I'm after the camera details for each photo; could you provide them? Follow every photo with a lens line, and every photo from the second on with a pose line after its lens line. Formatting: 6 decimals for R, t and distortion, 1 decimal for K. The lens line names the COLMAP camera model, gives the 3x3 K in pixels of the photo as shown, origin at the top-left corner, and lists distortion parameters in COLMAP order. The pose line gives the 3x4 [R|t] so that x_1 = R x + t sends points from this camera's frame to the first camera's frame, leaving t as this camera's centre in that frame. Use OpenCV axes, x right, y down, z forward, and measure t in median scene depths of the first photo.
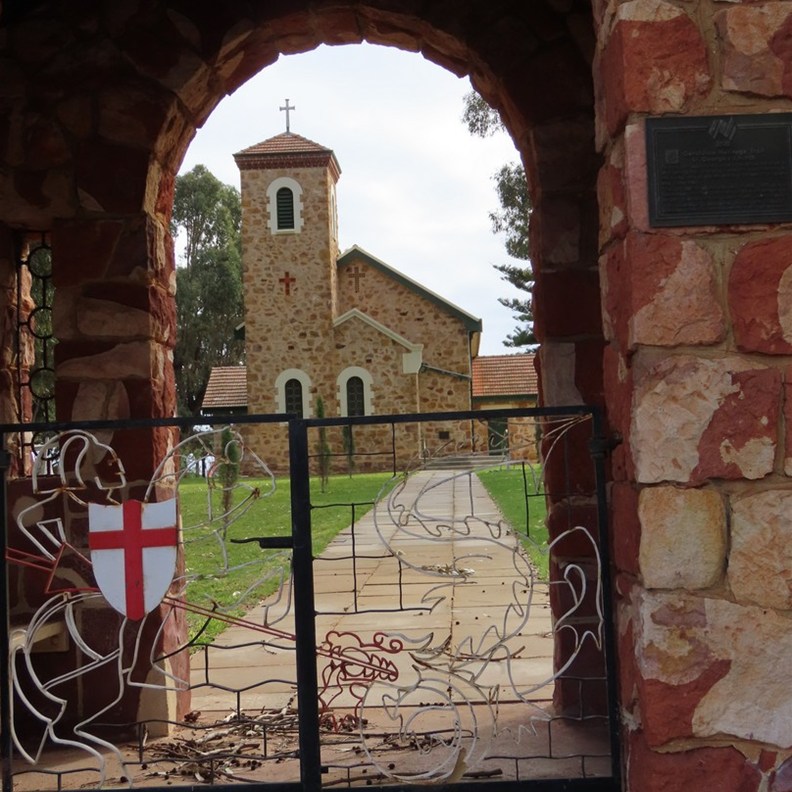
lens RADIAL K [[871.8, 0, 396.0], [0, 871.8, 396.0], [0, 0, 1]] dist [-0.012541, 0.003108]
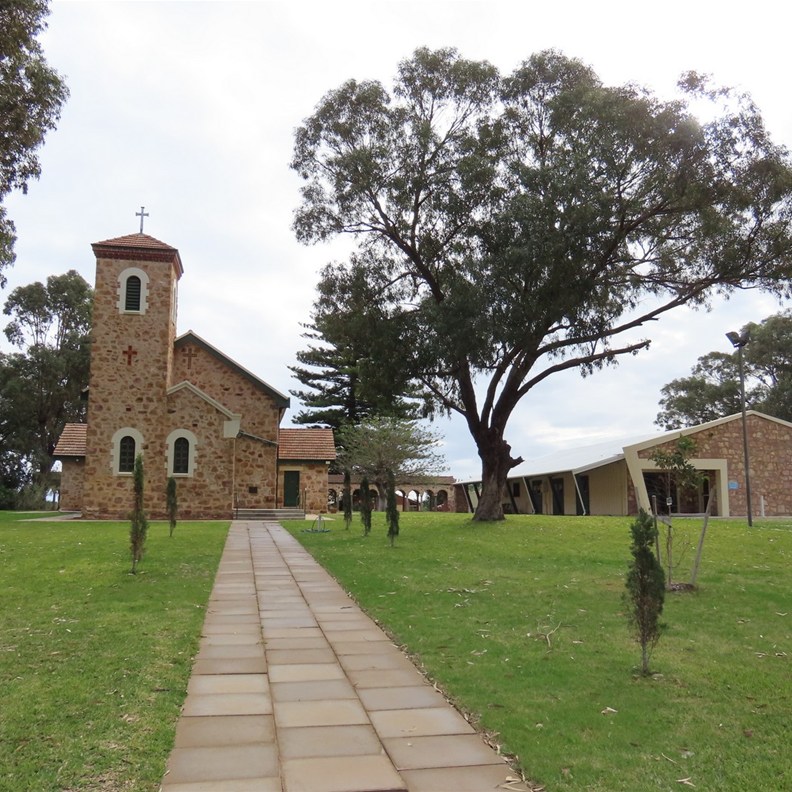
lens RADIAL K [[871.8, 0, 396.0], [0, 871.8, 396.0], [0, 0, 1]] dist [-0.012541, 0.003108]
pose [[0.979705, 0.071410, 0.187292, 0.012315], [-0.056671, 0.994945, -0.082907, 0.003426], [-0.192266, 0.070610, 0.978799, -0.227093]]
